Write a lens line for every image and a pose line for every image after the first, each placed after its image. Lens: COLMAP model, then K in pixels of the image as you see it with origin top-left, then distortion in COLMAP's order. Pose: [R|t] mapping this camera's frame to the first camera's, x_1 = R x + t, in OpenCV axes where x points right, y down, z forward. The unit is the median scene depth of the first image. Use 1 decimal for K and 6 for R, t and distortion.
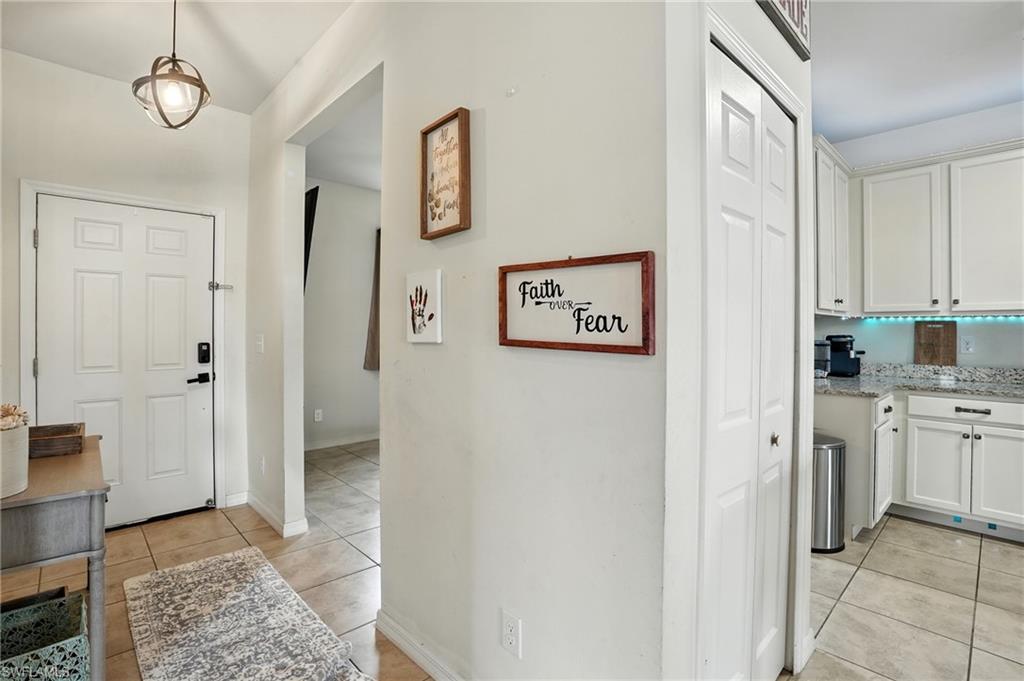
lens RADIAL K [[483.7, 0, 514.8], [0, 483.7, 330.3], [0, 0, 1]] dist [-0.057621, 0.019253]
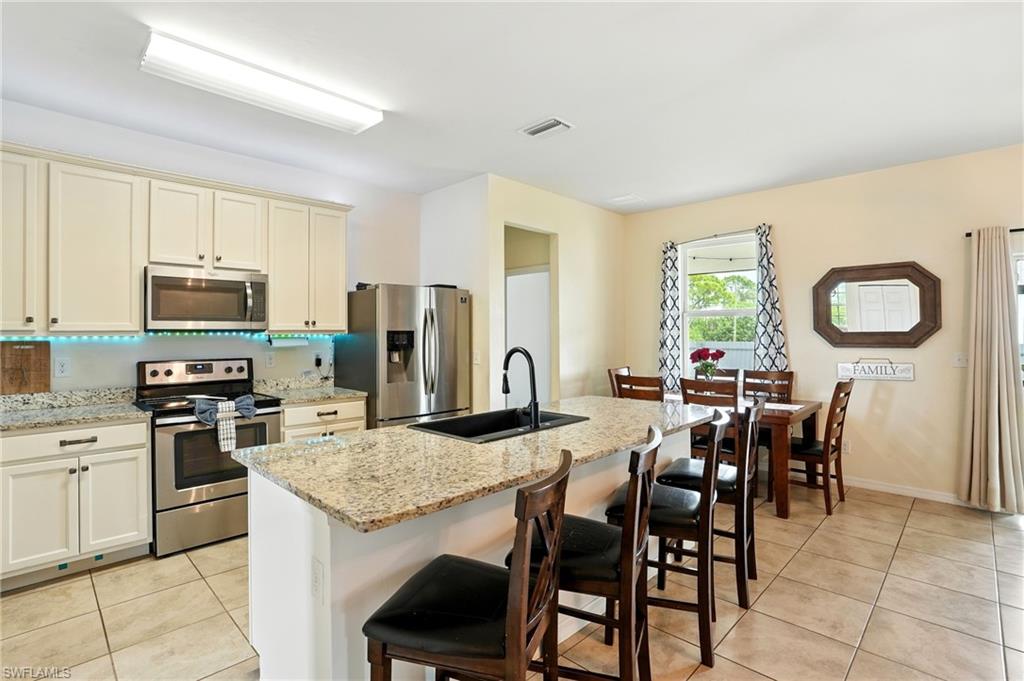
lens RADIAL K [[483.7, 0, 511.7], [0, 483.7, 329.4], [0, 0, 1]] dist [-0.057621, 0.019253]
pose [[-0.033001, 0.004158, 0.999447, 0.037073], [0.005559, 0.999977, -0.003977, -0.038814], [-0.999440, 0.005425, -0.033023, 0.173437]]
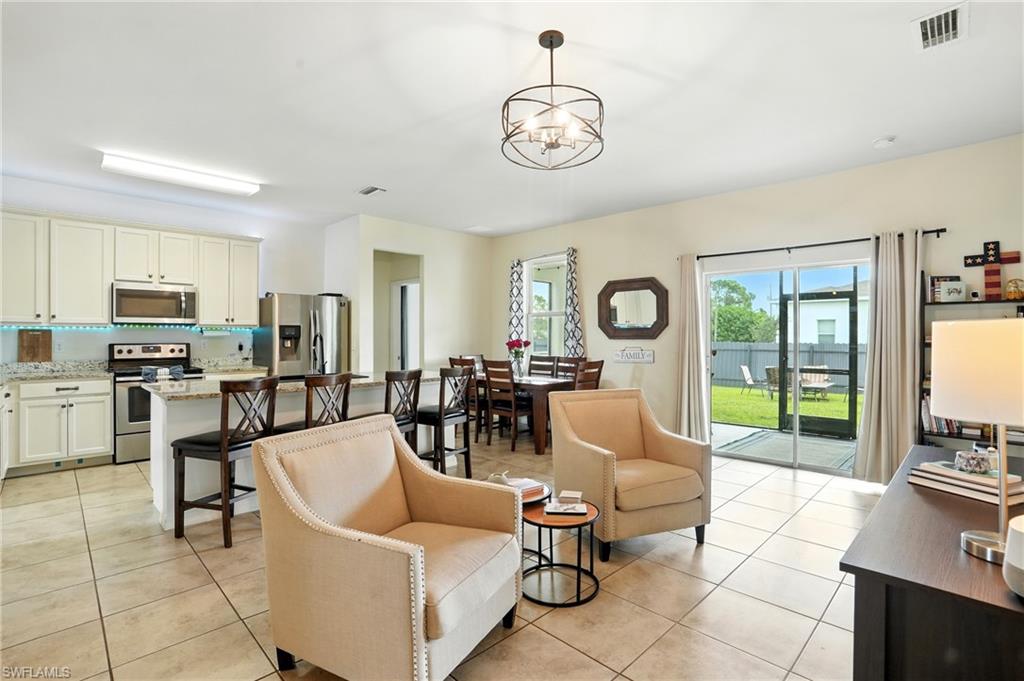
lens RADIAL K [[483.7, 0, 517.3], [0, 483.7, 335.8], [0, 0, 1]] dist [-0.057621, 0.019253]
pose [[-0.025931, -0.003108, 0.999659, -0.574490], [0.000825, 0.999995, 0.003130, -0.004896], [-0.999663, 0.000906, -0.025928, -0.431123]]
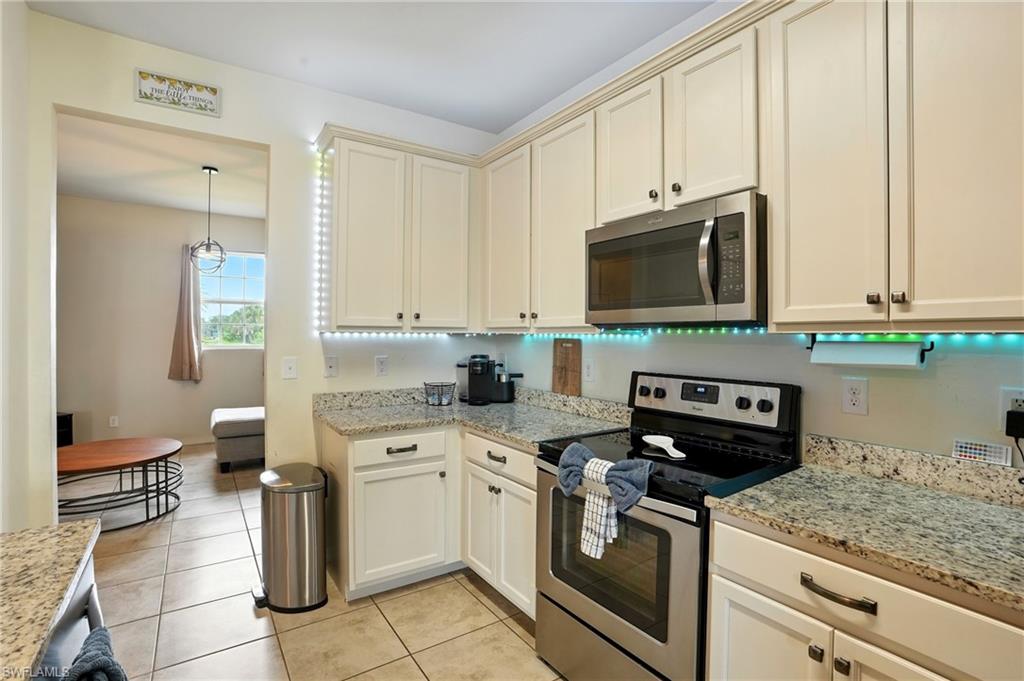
lens RADIAL K [[483.7, 0, 512.5], [0, 483.7, 337.1], [0, 0, 1]] dist [-0.057621, 0.019253]
pose [[0.984890, 0.002418, -0.173163, 1.129364], [-0.001725, 0.999990, 0.004156, -0.030957], [0.173172, -0.003795, 0.984884, 0.205621]]
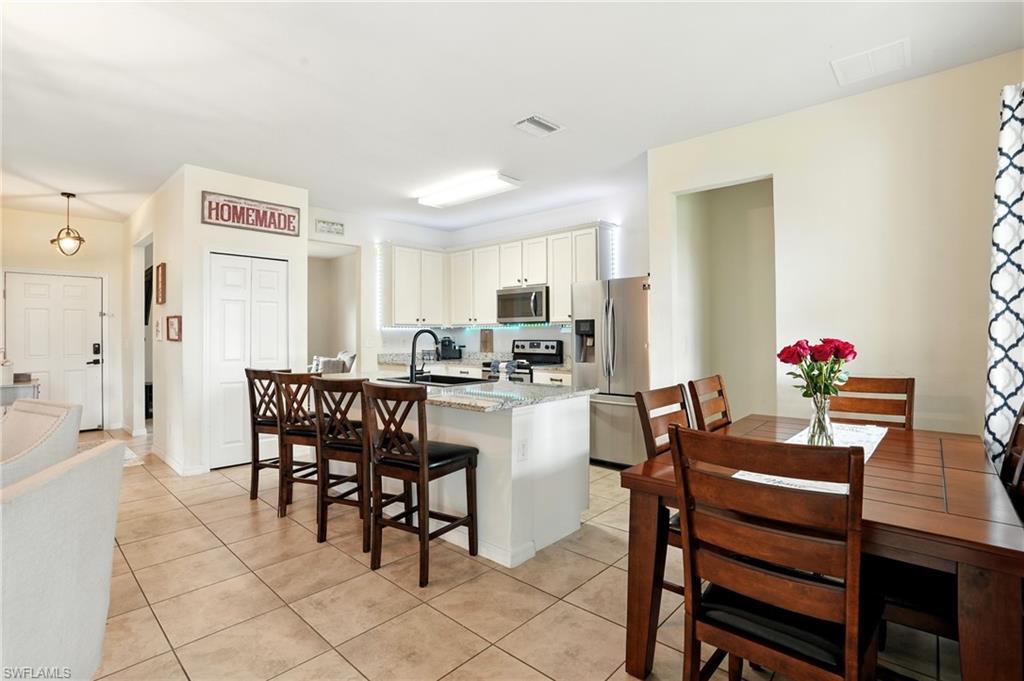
lens RADIAL K [[483.7, 0, 515.6], [0, 483.7, 332.2], [0, 0, 1]] dist [-0.057621, 0.019253]
pose [[0.997653, -0.008273, 0.067975, 1.048794], [0.008830, 0.999930, -0.007900, 0.010921], [-0.067905, 0.008482, 0.997656, -1.165772]]
